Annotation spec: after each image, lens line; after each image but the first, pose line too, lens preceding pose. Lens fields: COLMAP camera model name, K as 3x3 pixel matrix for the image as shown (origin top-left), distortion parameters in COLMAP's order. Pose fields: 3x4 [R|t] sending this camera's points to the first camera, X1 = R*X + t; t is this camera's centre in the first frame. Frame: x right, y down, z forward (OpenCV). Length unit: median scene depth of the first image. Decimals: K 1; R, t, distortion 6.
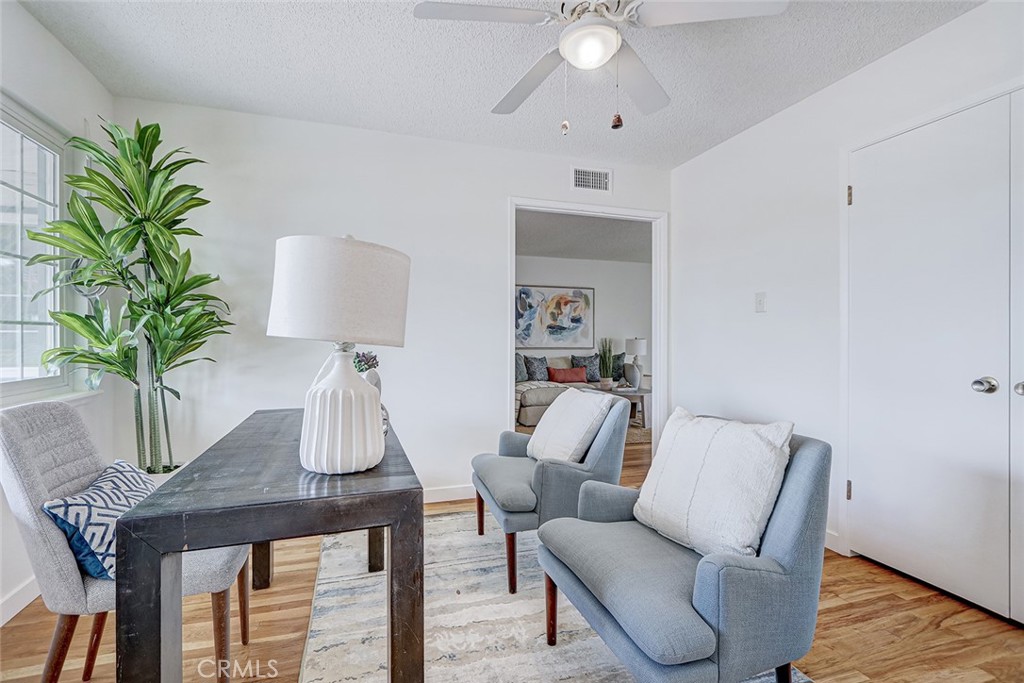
lens RADIAL K [[474.8, 0, 510.0], [0, 474.8, 344.5], [0, 0, 1]] dist [-0.001614, -0.000077]
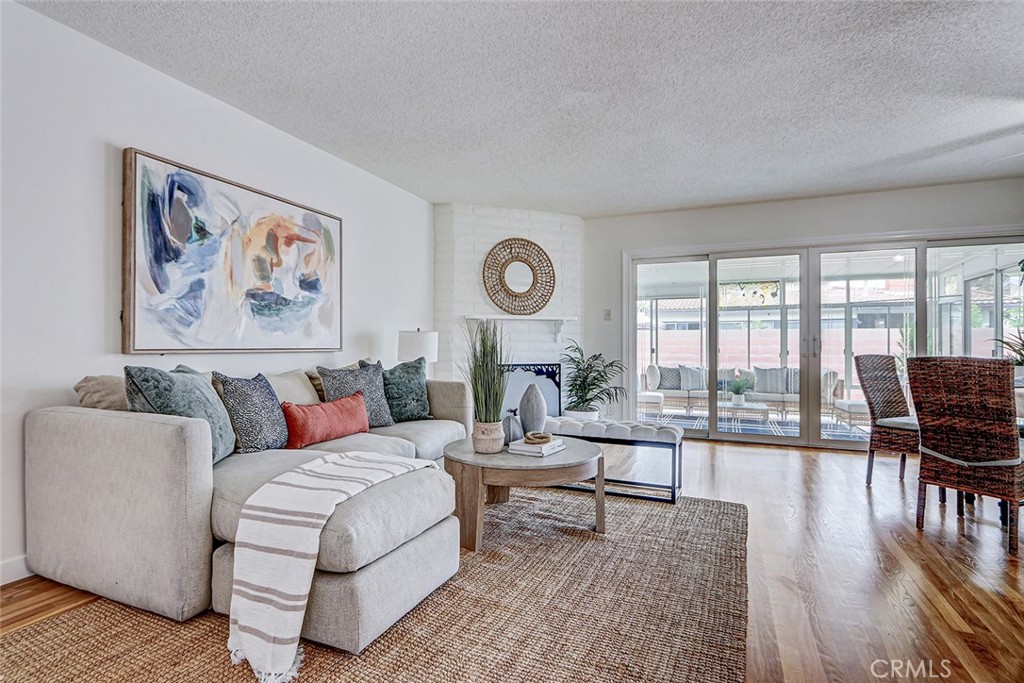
lens RADIAL K [[511.9, 0, 511.6], [0, 511.9, 344.4], [0, 0, 1]] dist [0.004640, 0.000362]
pose [[0.657543, 0.001146, 0.753416, -0.089646], [0.001964, 0.999993, -0.003236, 0.004653], [-0.753414, 0.003608, 0.657536, 0.570686]]
